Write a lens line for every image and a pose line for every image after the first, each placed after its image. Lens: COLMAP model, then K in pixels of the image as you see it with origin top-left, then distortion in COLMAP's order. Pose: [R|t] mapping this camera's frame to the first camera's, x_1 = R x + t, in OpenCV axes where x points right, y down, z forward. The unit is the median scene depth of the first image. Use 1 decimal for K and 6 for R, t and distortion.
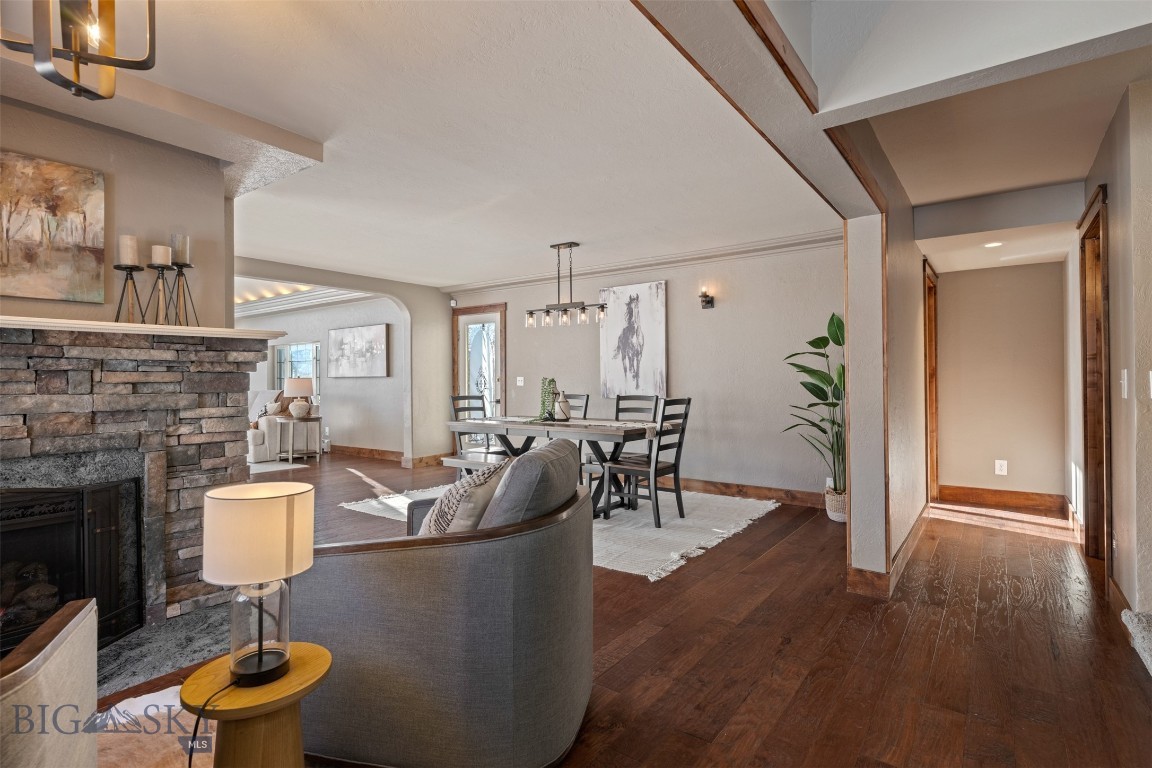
lens RADIAL K [[549.2, 0, 566.3], [0, 549.2, 376.5], [0, 0, 1]] dist [-0.003572, 0.000667]
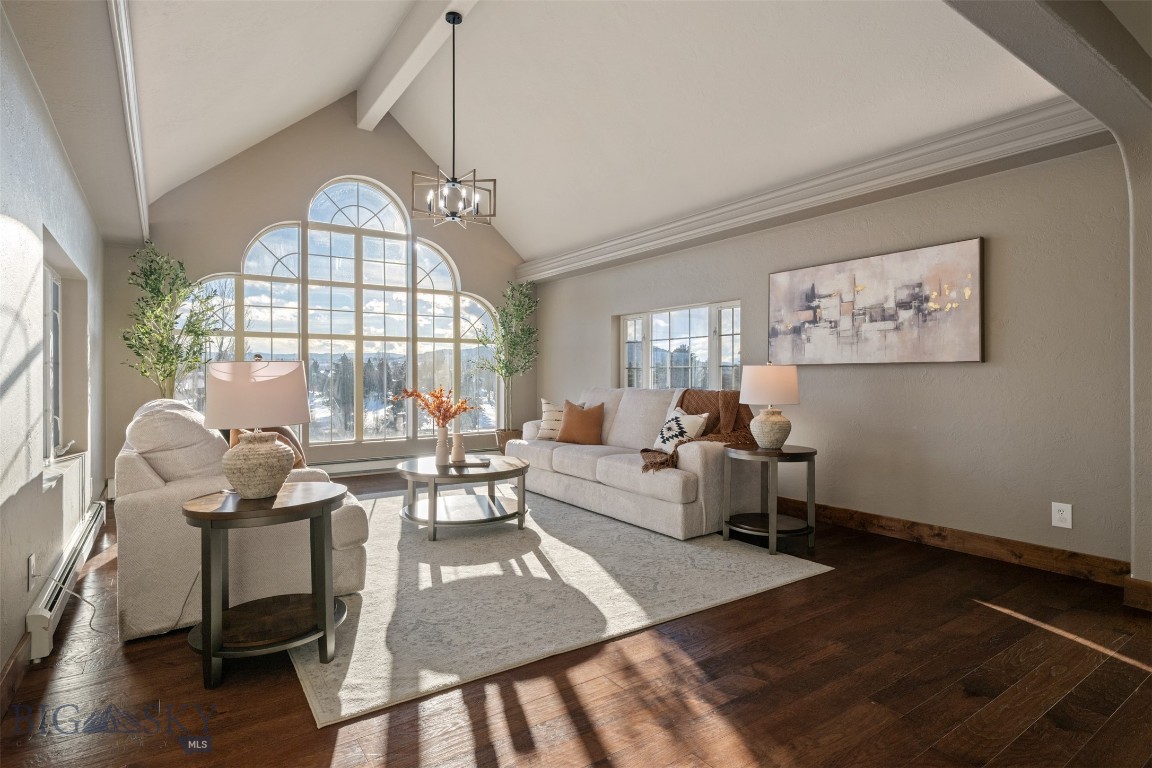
lens RADIAL K [[583.1, 0, 574.5], [0, 583.1, 378.5], [0, 0, 1]] dist [-0.006251, 0.000062]
pose [[0.947160, 0.008861, -0.320639, -0.658785], [-0.005478, 0.999919, 0.011451, 0.013543], [0.320715, -0.009090, 0.947132, 0.640788]]
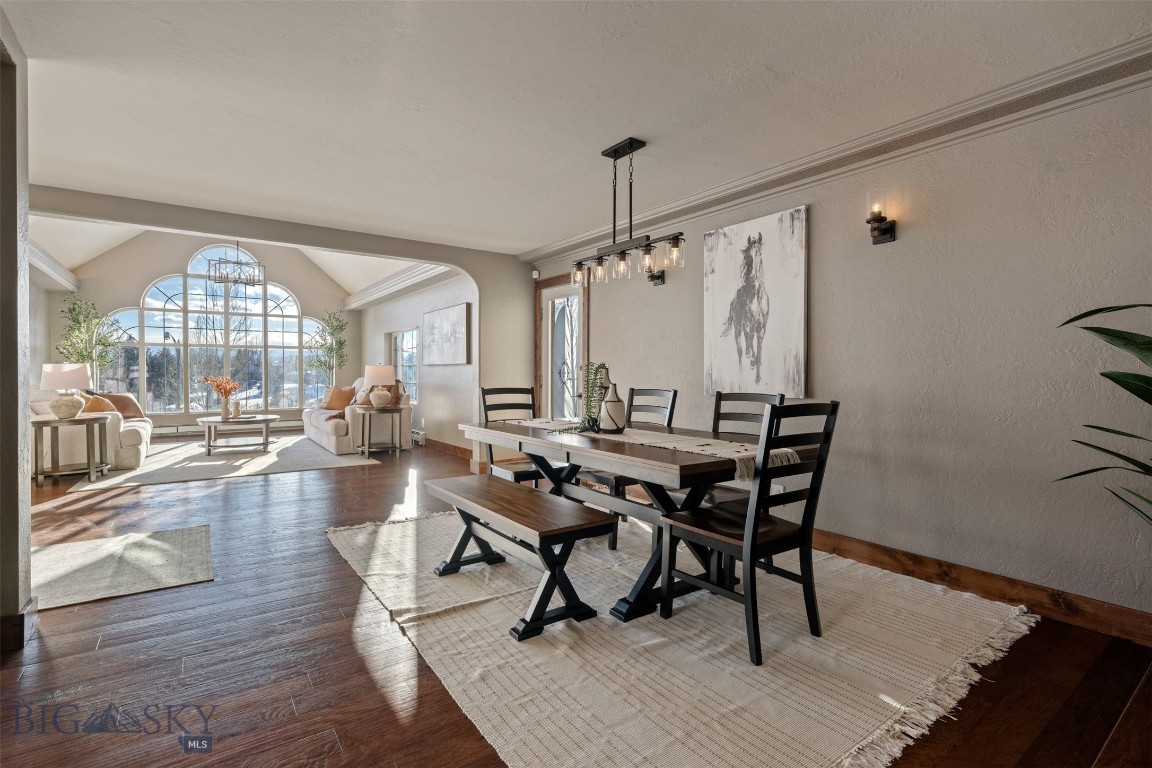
lens RADIAL K [[520.3, 0, 570.7], [0, 520.3, 376.8], [0, 0, 1]] dist [-0.008567, 0.001115]
pose [[0.954675, 0.013083, -0.297362, 0.101493], [-0.008708, 0.999834, 0.016031, 0.008277], [0.297522, -0.012715, 0.954630, 0.360282]]
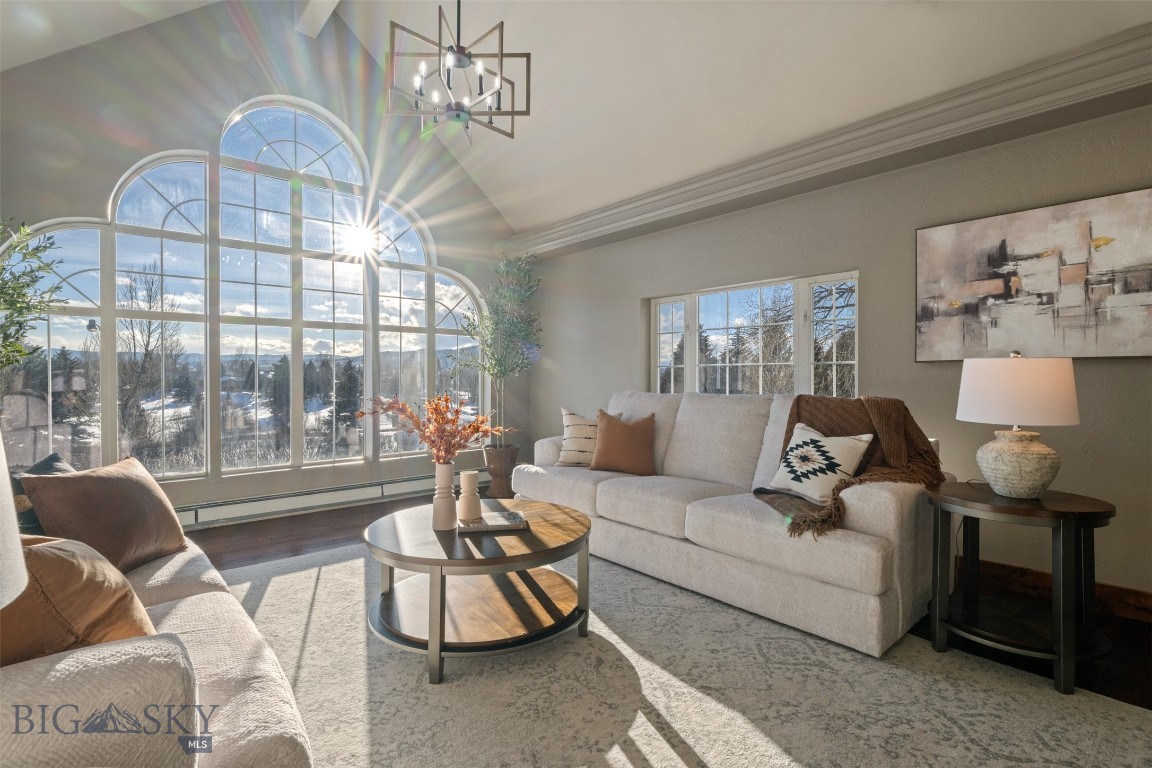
lens RADIAL K [[549.2, 0, 581.2], [0, 549.2, 378.5], [0, 0, 1]] dist [-0.003572, 0.000667]
pose [[0.978473, 0.008379, -0.206205, -0.878509], [-0.006659, 0.999937, 0.009036, 0.017371], [0.206268, -0.007468, 0.978467, 0.919473]]
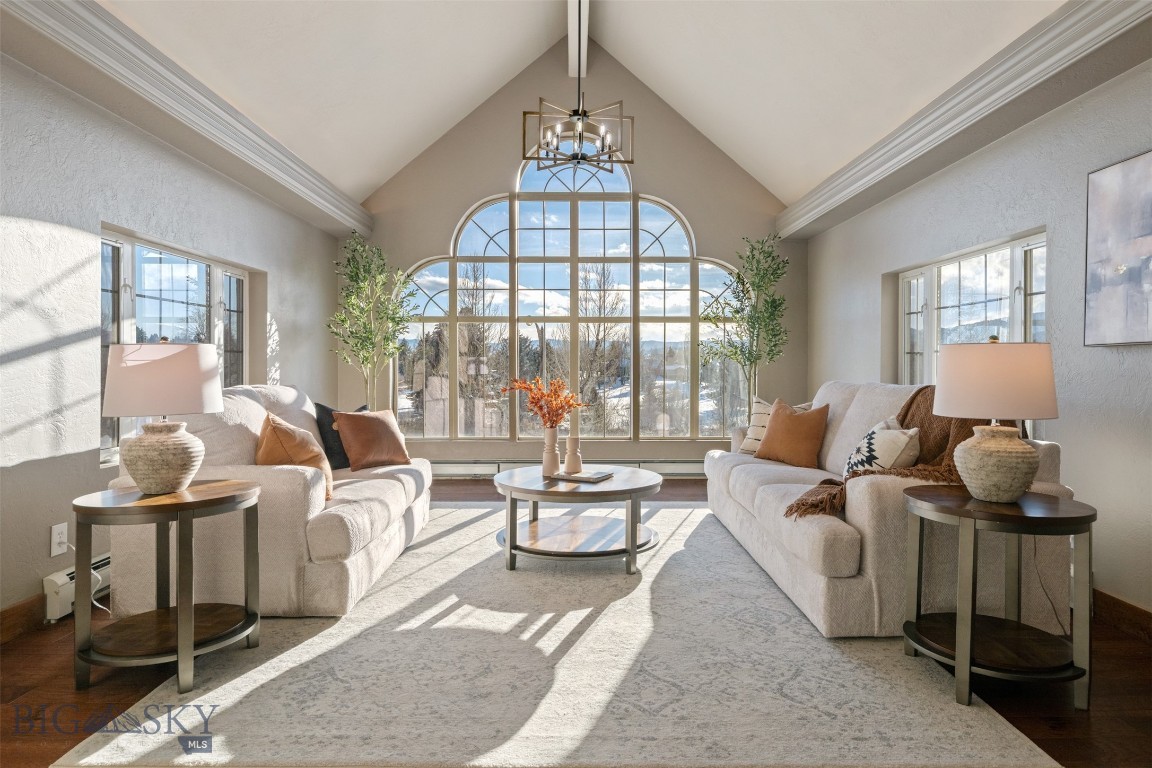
lens RADIAL K [[690.8, 0, 588.1], [0, 690.8, 366.8], [0, 0, 1]] dist [-0.005086, -0.000067]
pose [[0.616277, 0.012264, -0.787434, -0.480738], [-0.004312, 0.999916, 0.012198, 0.014758], [0.787518, -0.004122, 0.616278, 0.896824]]
